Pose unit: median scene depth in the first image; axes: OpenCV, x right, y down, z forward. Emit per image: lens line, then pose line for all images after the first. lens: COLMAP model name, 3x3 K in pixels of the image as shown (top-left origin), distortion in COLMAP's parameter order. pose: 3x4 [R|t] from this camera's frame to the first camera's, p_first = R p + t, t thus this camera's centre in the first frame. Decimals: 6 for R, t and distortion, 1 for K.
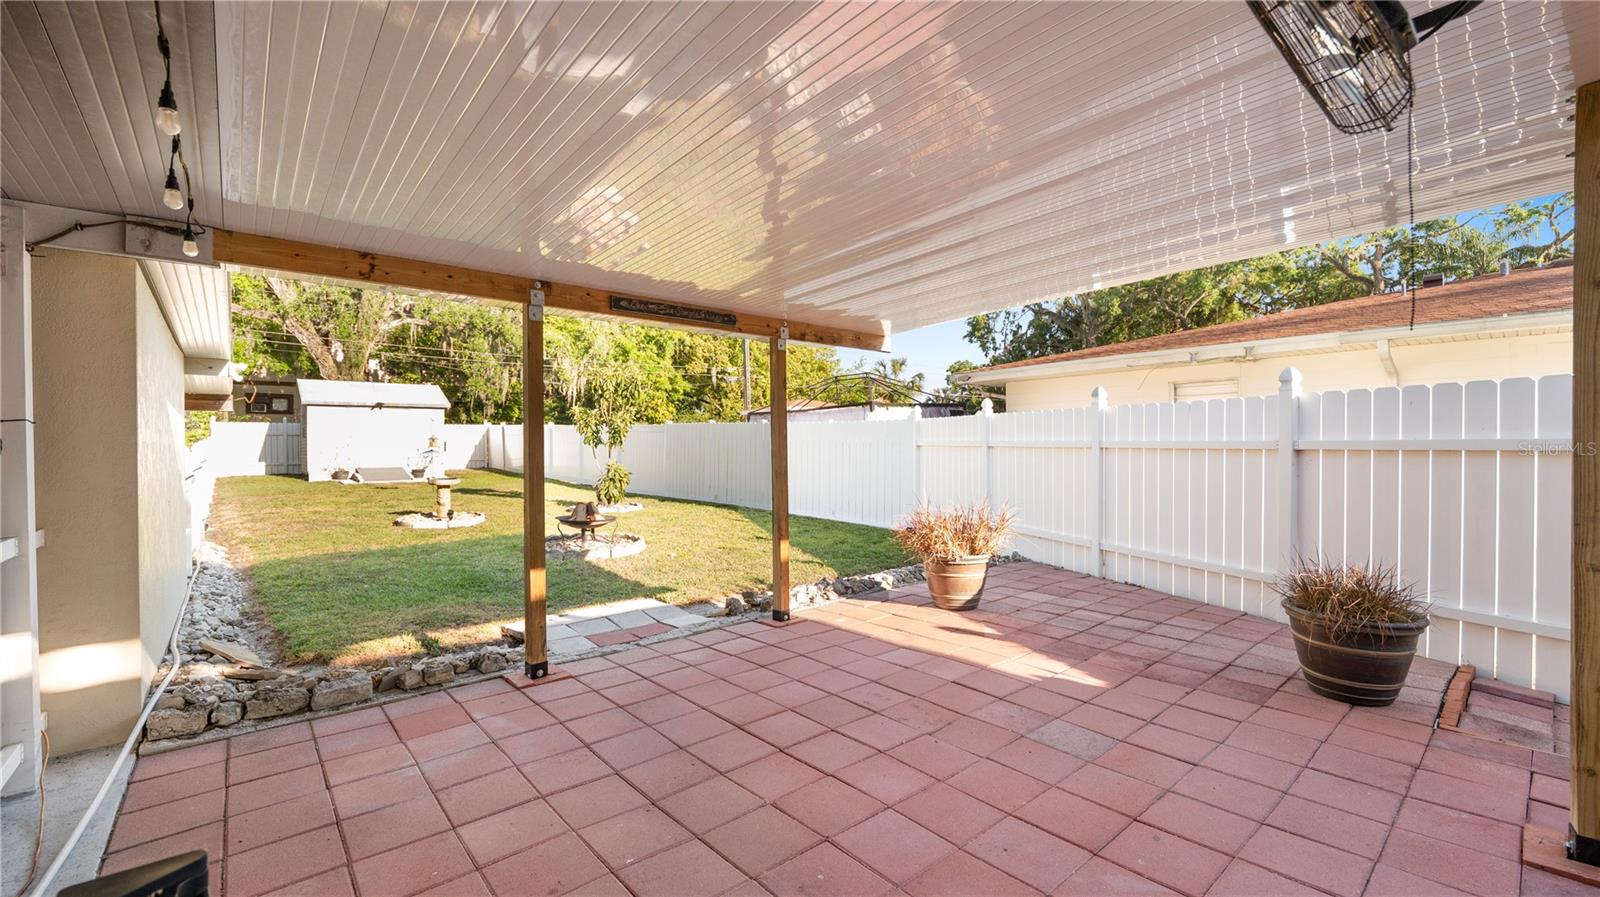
lens RADIAL K [[651.9, 0, 797.3], [0, 651.9, 452.9], [0, 0, 1]] dist [-0.011263, 0.000495]
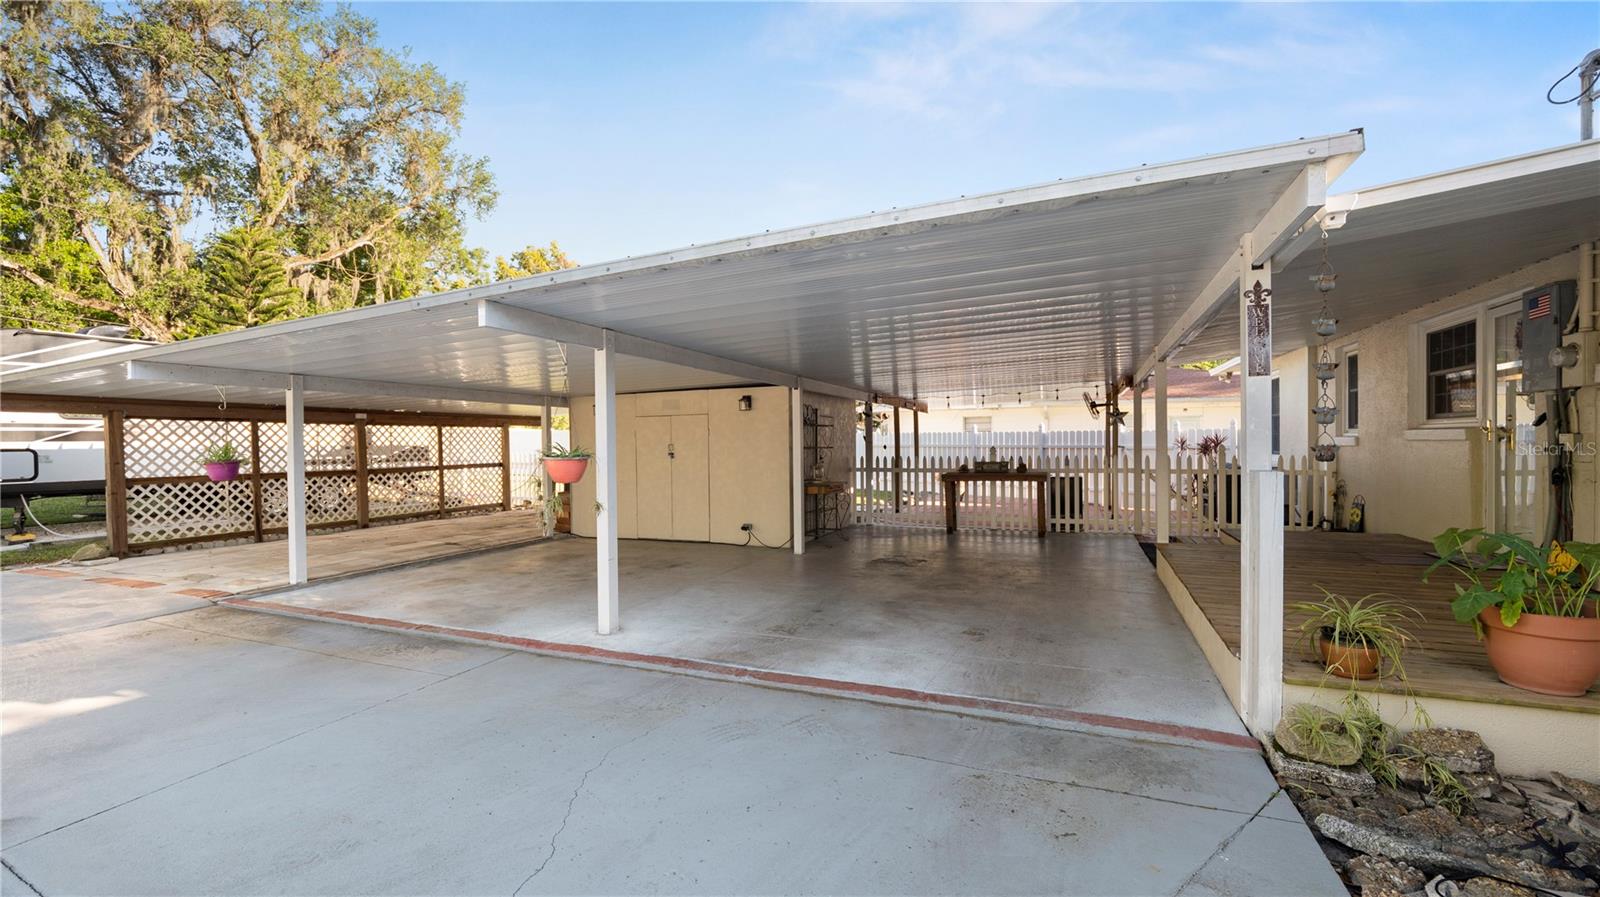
lens RADIAL K [[651.9, 0, 797.3], [0, 651.9, 452.9], [0, 0, 1]] dist [-0.011263, 0.000495]
pose [[0.894882, -0.006059, 0.446261, -1.737210], [0.006257, 0.999980, 0.001031, 0.008541], [-0.446258, 0.001870, 0.894902, -1.346858]]
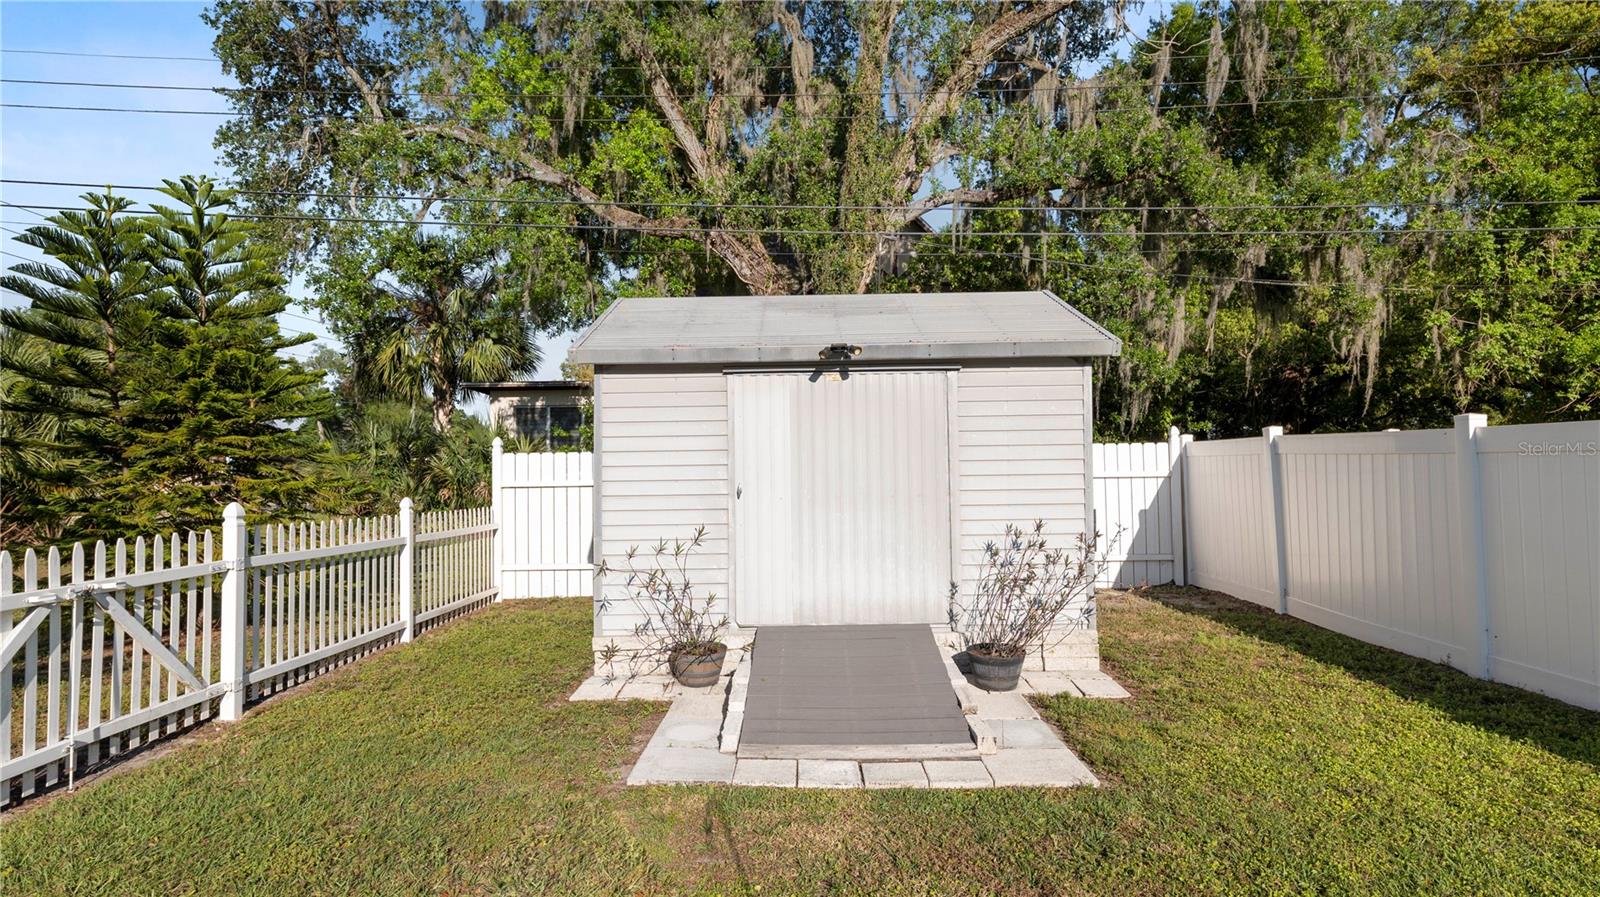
lens RADIAL K [[855.7, 0, 801.1], [0, 855.7, 454.3], [0, 0, 1]] dist [0.007867, 0.000365]
pose [[0.754940, -0.030126, -0.655102, -1.767258], [-0.000256, 0.998931, -0.046232, -0.097109], [0.655794, 0.035070, 0.754125, 2.960757]]
